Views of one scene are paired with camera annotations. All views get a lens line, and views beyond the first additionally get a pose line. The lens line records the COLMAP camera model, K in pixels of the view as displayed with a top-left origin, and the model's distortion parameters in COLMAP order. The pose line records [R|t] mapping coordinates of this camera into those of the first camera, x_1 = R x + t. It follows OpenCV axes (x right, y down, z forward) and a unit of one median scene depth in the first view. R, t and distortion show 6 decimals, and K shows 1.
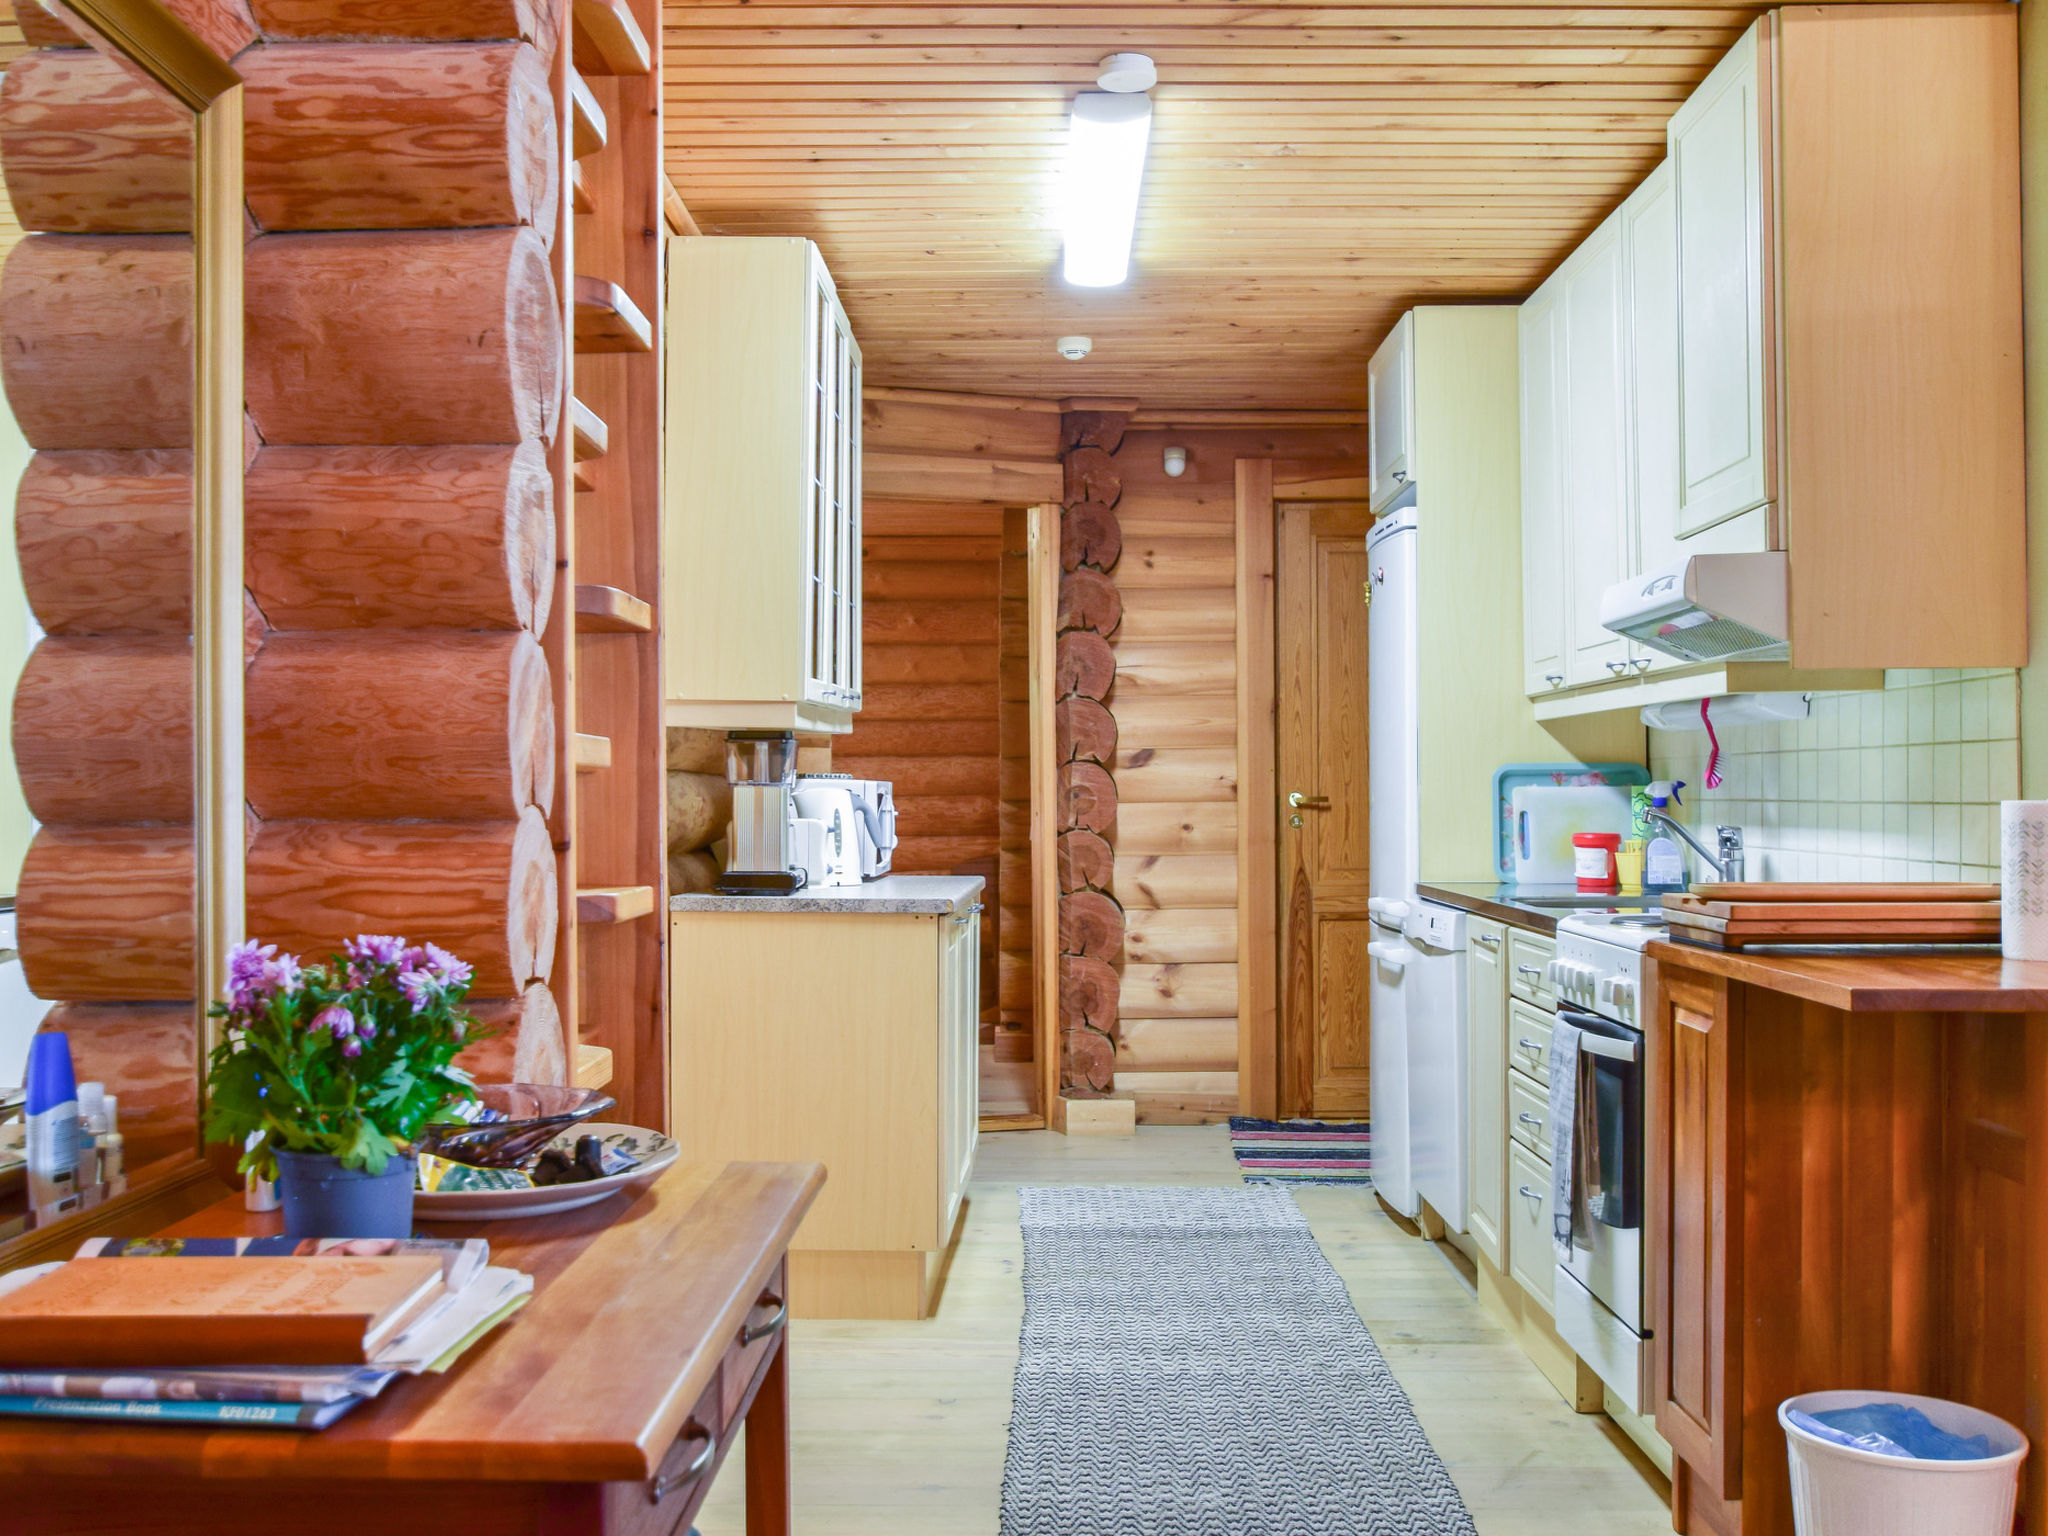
lens RADIAL K [[1796.4, 0, 1027.7], [0, 1796.4, 765.4], [0, 0, 1]] dist [-0.034433, -0.006192]
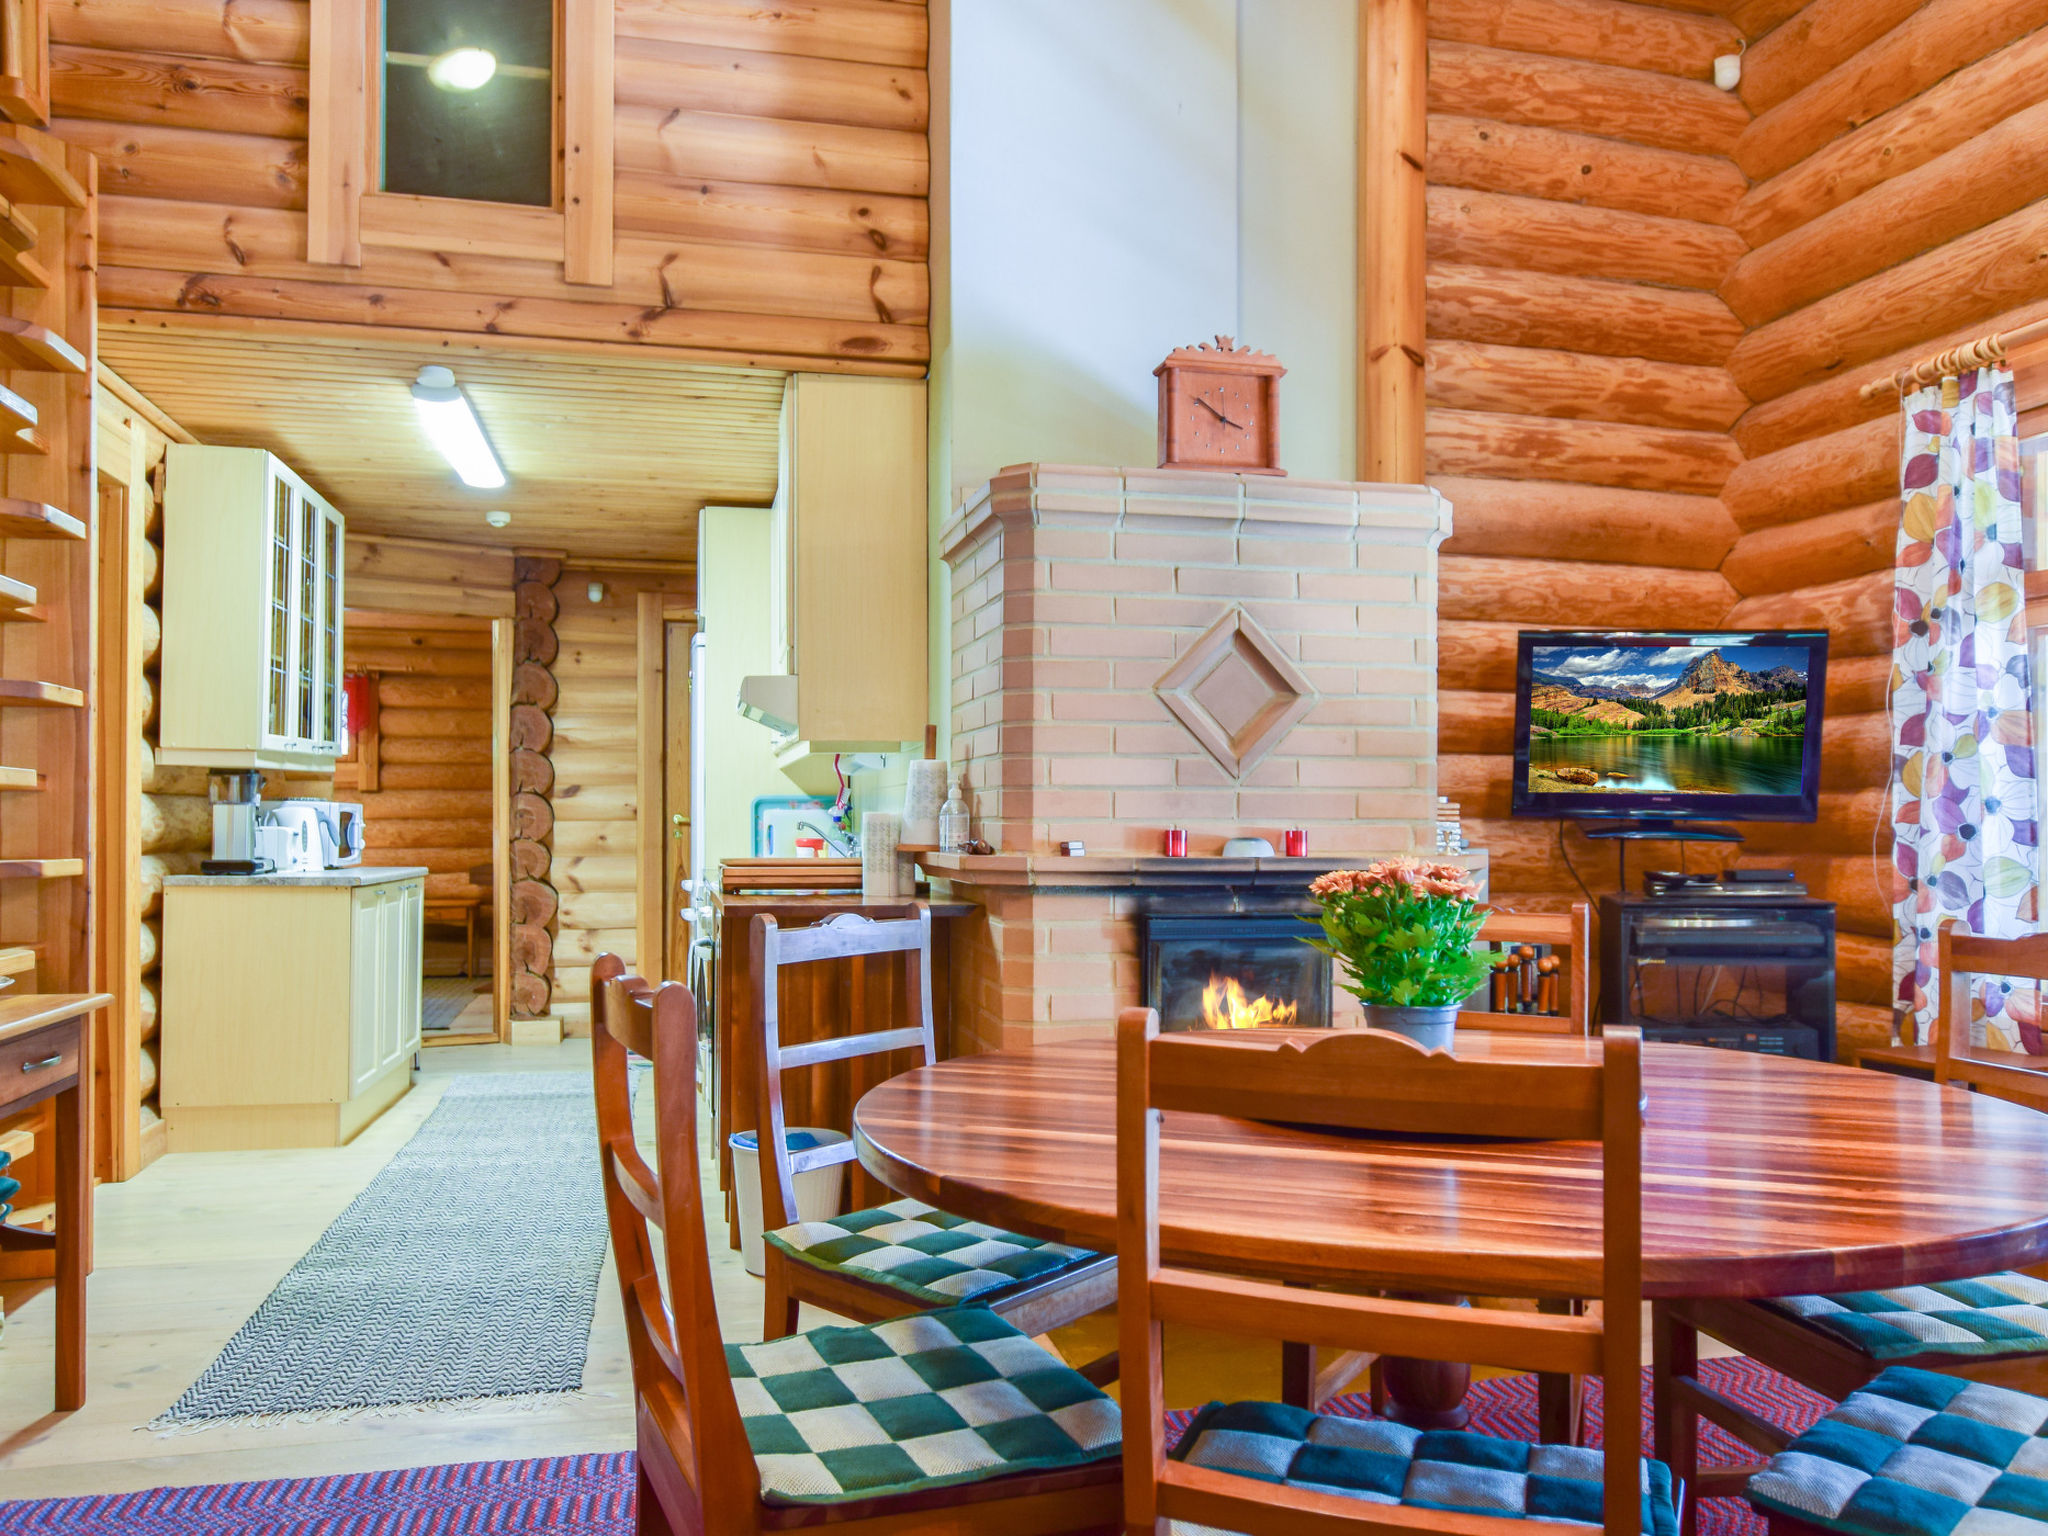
lens RADIAL K [[1448.4, 0, 1053.5], [0, 1448.4, 796.4], [0, 0, 1]] dist [-0.012439, 0.009626]
pose [[0.974708, 0.008876, 0.223308, 0.188471], [-0.007582, 0.999949, -0.006652, 0.005425], [-0.223355, 0.004791, 0.974725, -0.261185]]
